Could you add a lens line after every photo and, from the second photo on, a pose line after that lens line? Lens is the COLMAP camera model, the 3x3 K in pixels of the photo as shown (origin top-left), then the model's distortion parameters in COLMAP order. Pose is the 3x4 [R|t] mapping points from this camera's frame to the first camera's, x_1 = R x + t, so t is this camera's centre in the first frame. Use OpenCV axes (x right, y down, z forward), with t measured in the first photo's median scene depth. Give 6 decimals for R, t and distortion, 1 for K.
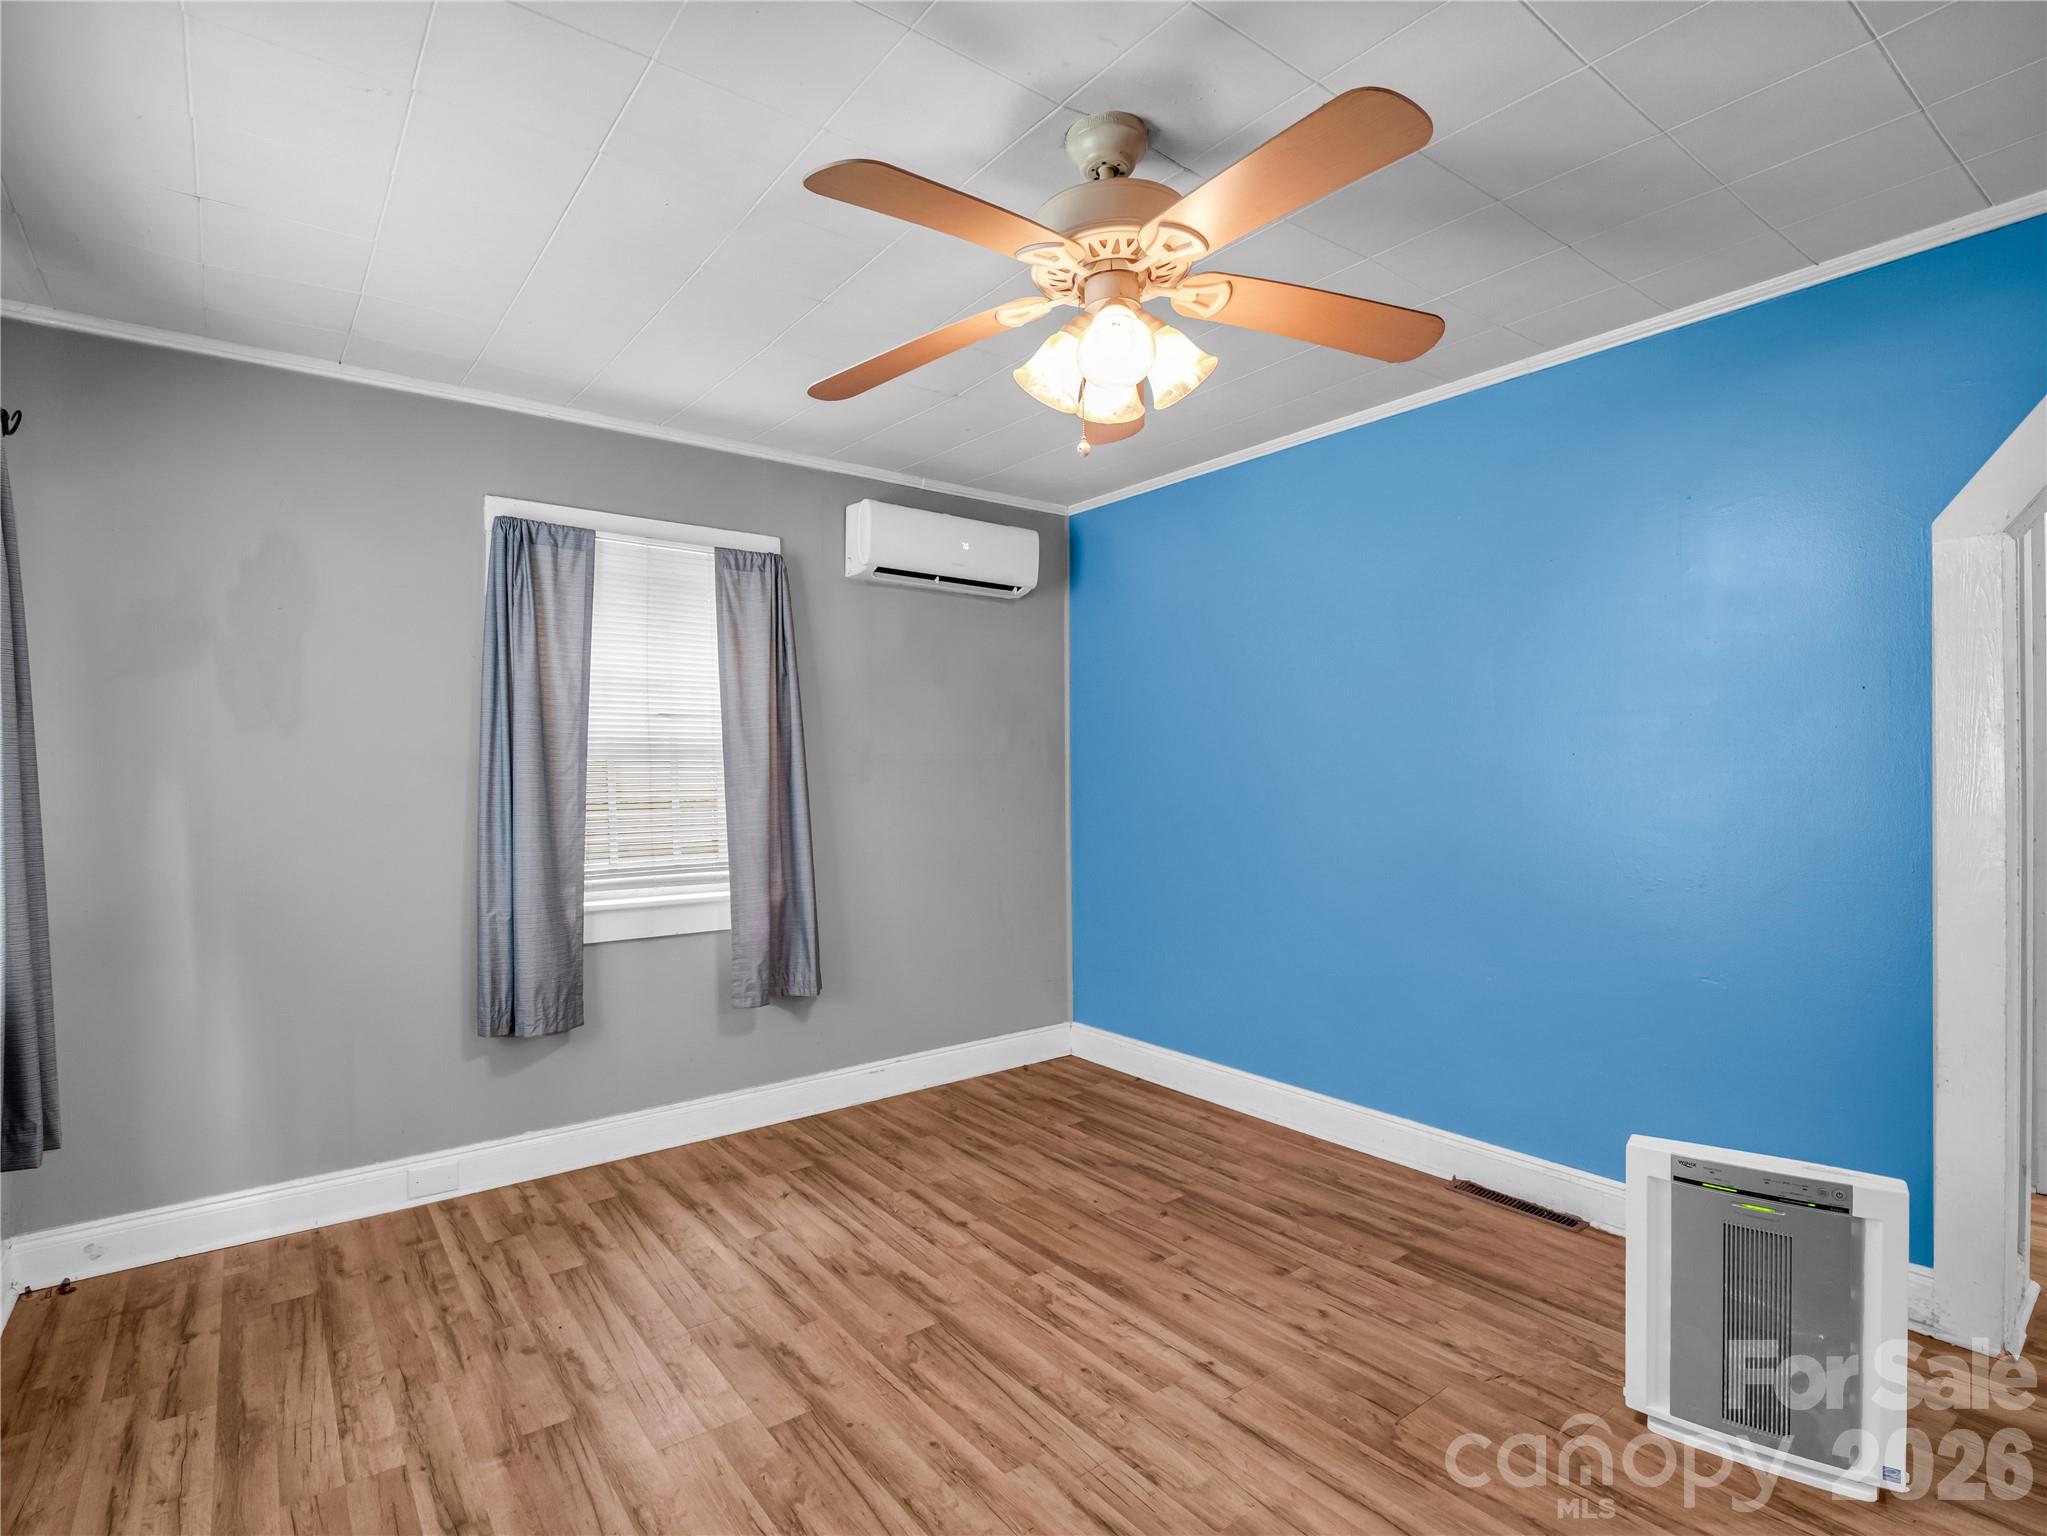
lens RADIAL K [[1005.5, 0, 1036.1], [0, 1005.5, 787.7], [0, 0, 1]] dist [-0.020220, 0.001342]
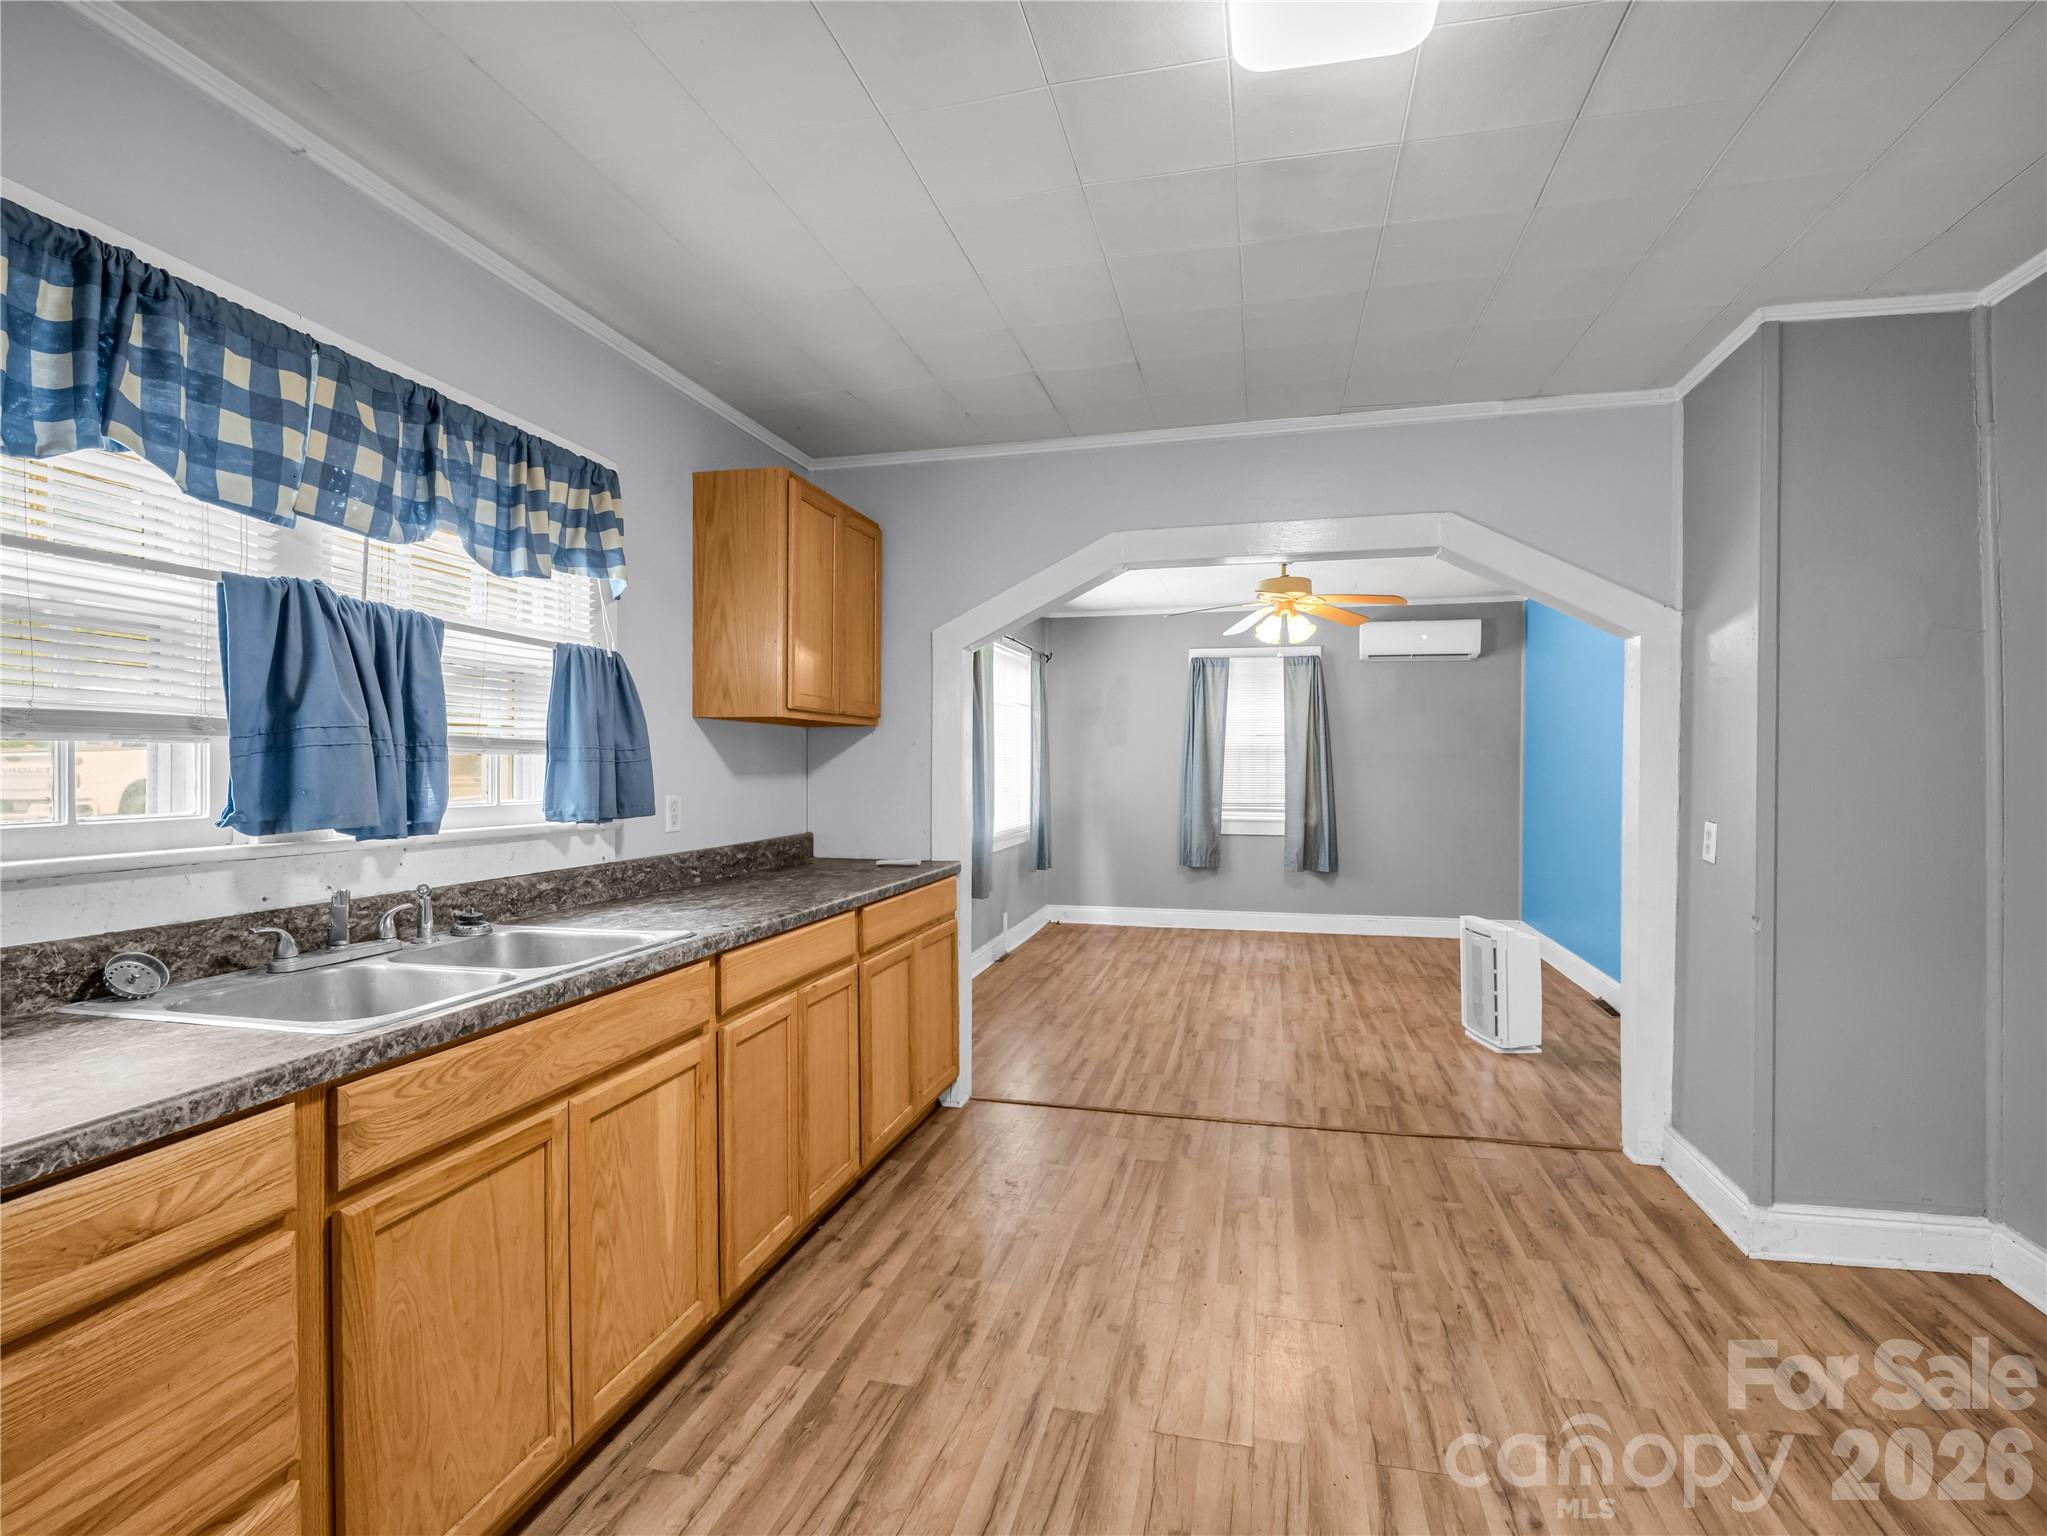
lens RADIAL K [[1090.1, 0, 1025.8], [0, 1090.1, 763.7], [0, 0, 1]] dist [-0.024952, -0.002341]
pose [[0.616869, 0.010497, -0.786996, 1.407558], [-0.015491, 0.999879, 0.001195, -0.004742], [0.786914, 0.011454, 0.616957, -1.041430]]
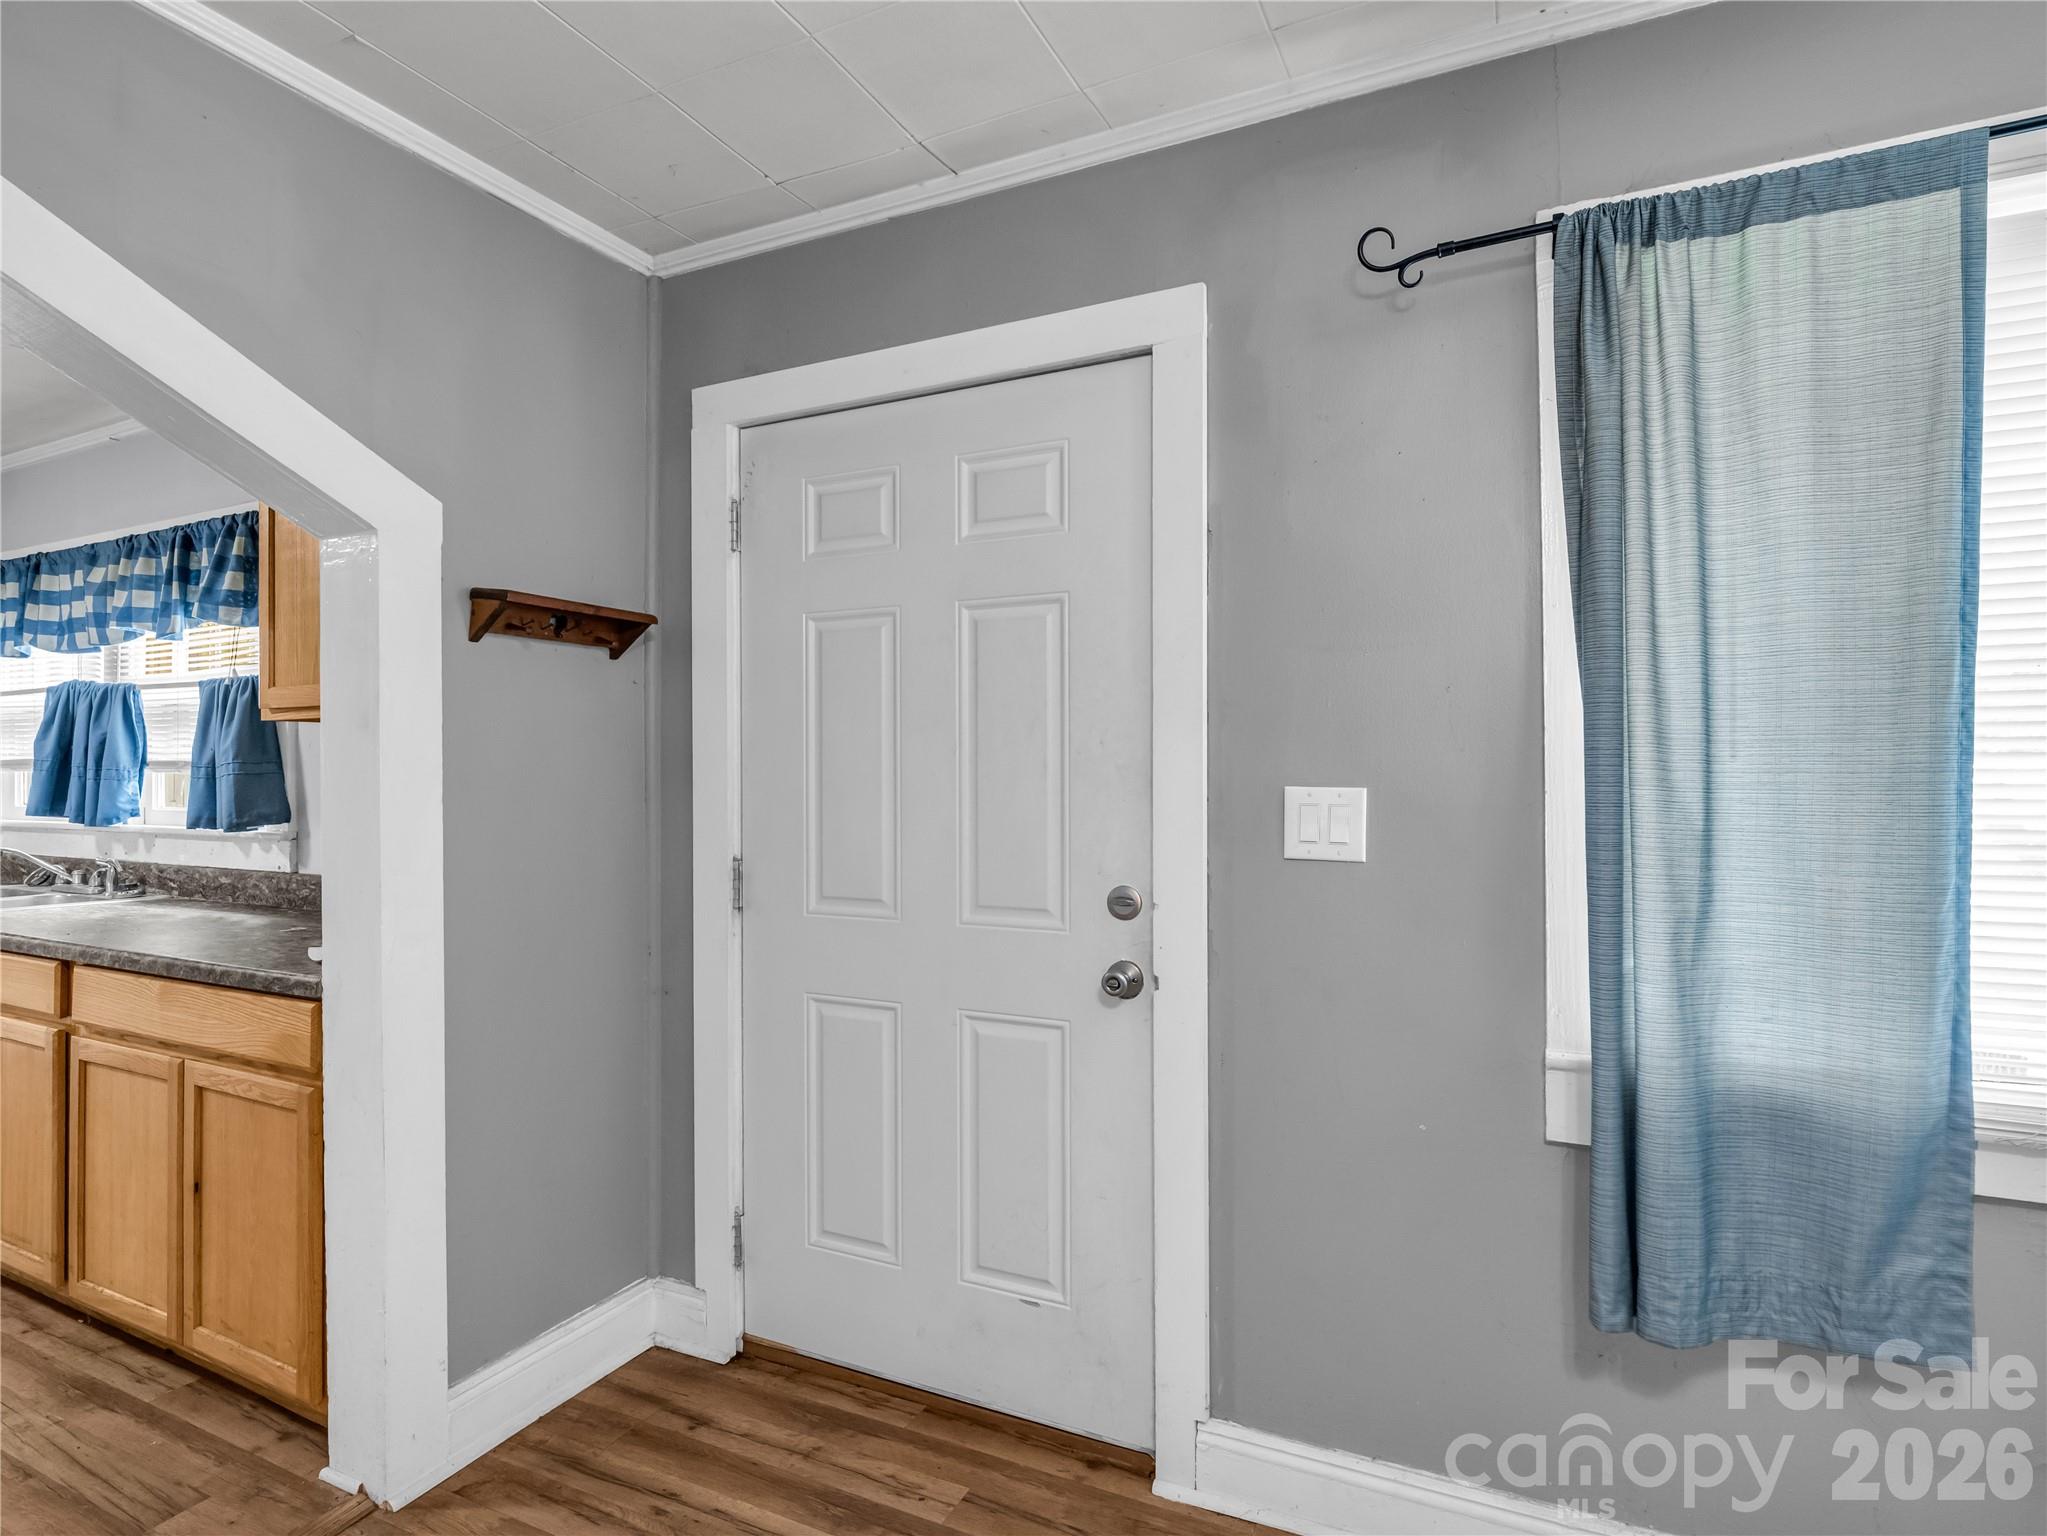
lens RADIAL K [[1005.5, 0, 1043.6], [0, 1005.5, 769.6], [0, 0, 1]] dist [-0.020220, 0.001342]
pose [[-0.883235, 0.013313, -0.468741, 0.100120], [0.010701, 0.999909, 0.008235, -0.007785], [0.468808, 0.002258, -0.883297, 0.587802]]
